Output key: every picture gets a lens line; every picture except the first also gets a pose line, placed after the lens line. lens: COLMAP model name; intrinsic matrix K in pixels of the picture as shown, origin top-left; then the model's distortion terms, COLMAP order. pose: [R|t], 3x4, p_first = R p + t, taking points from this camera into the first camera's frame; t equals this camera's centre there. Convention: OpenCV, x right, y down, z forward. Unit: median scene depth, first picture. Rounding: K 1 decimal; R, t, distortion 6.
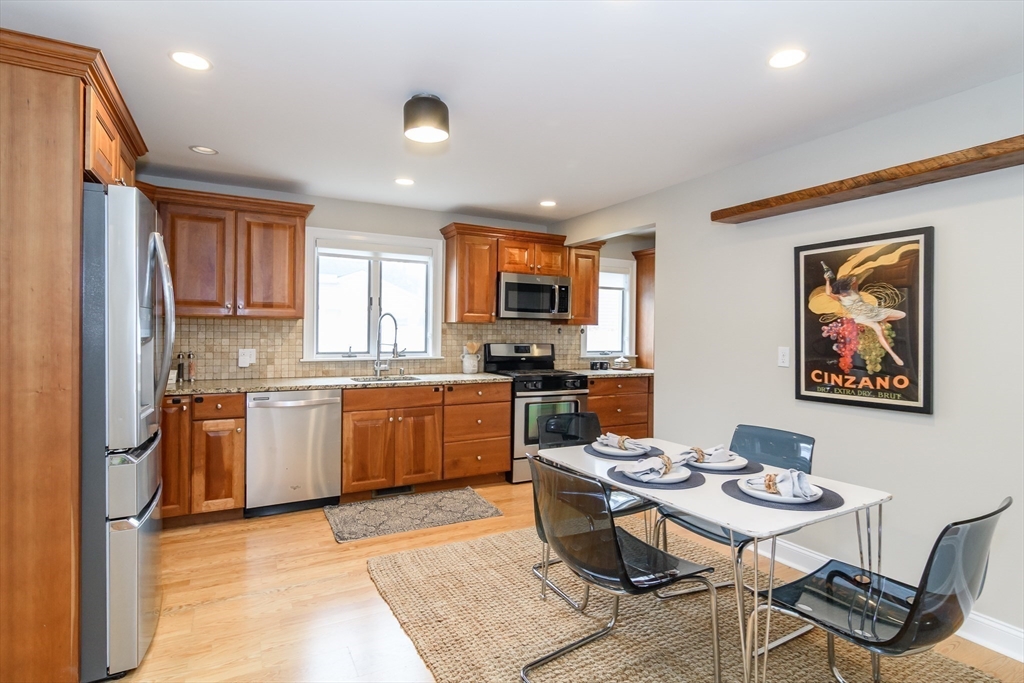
lens RADIAL K [[521.3, 0, 513.7], [0, 521.3, 339.4], [0, 0, 1]] dist [-0.002372, 0.000088]
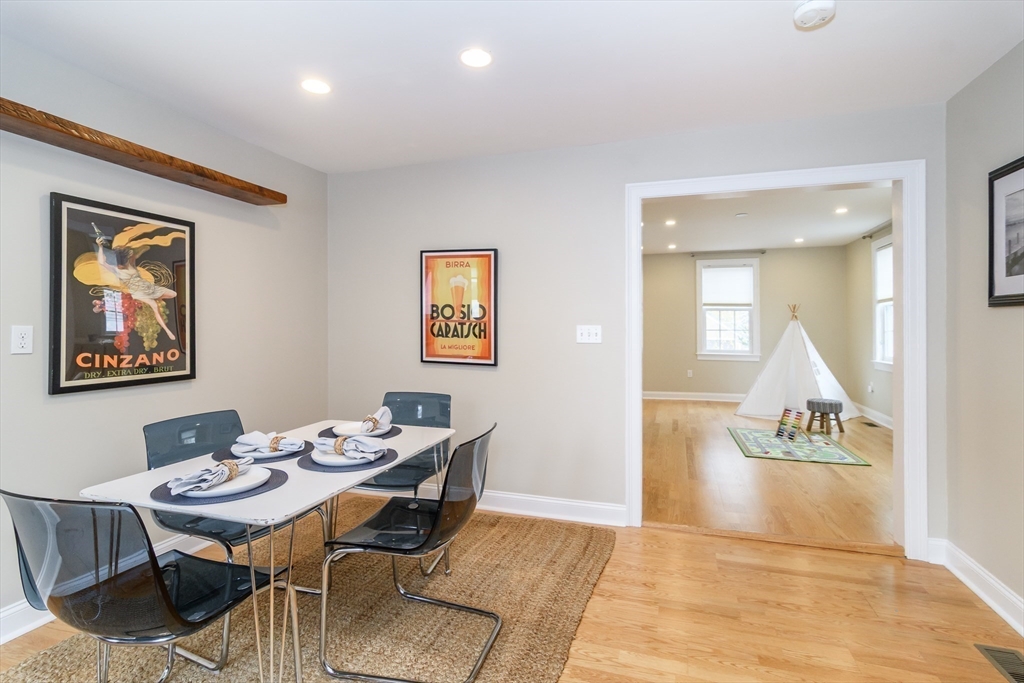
lens RADIAL K [[492.2, 0, 519.4], [0, 492.2, 320.4], [0, 0, 1]] dist [-0.001760, -0.000350]
pose [[-0.692736, -0.009571, 0.721127, -0.485211], [-0.011406, 0.999932, 0.002314, -0.002009], [-0.721101, -0.006622, -0.692799, 1.121380]]
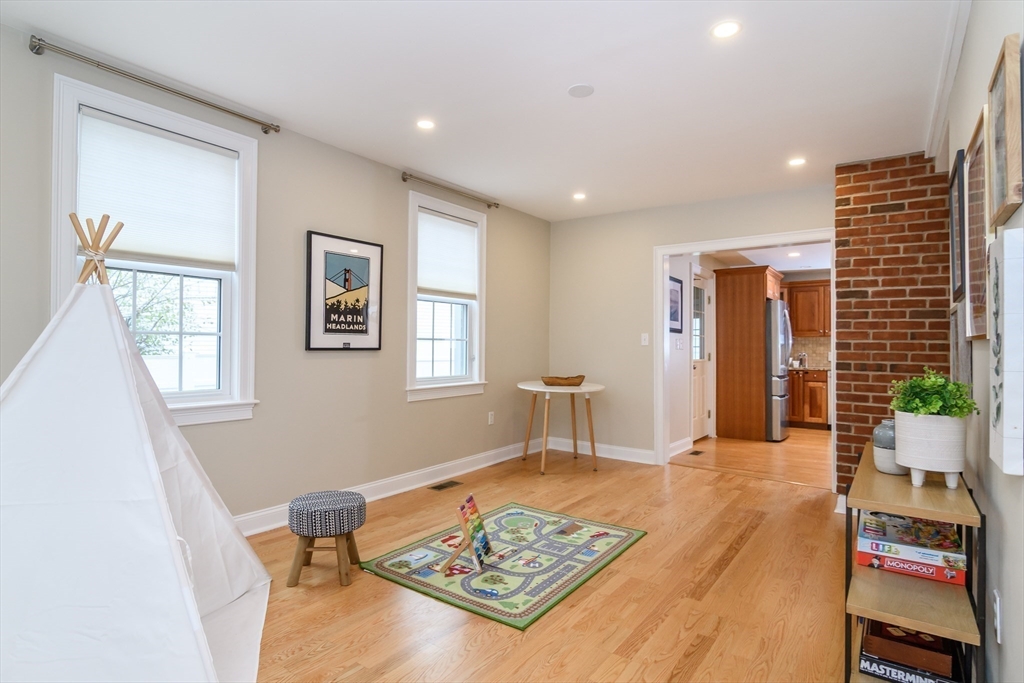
lens RADIAL K [[539.9, 0, 507.9], [0, 539.9, 340.1], [0, 0, 1]] dist [-0.006082, -0.001100]
pose [[0.433127, -0.010932, -0.901267, 1.330319], [-0.011578, 0.999776, -0.017691, 0.037018], [0.901259, 0.018098, 0.432903, -1.680988]]
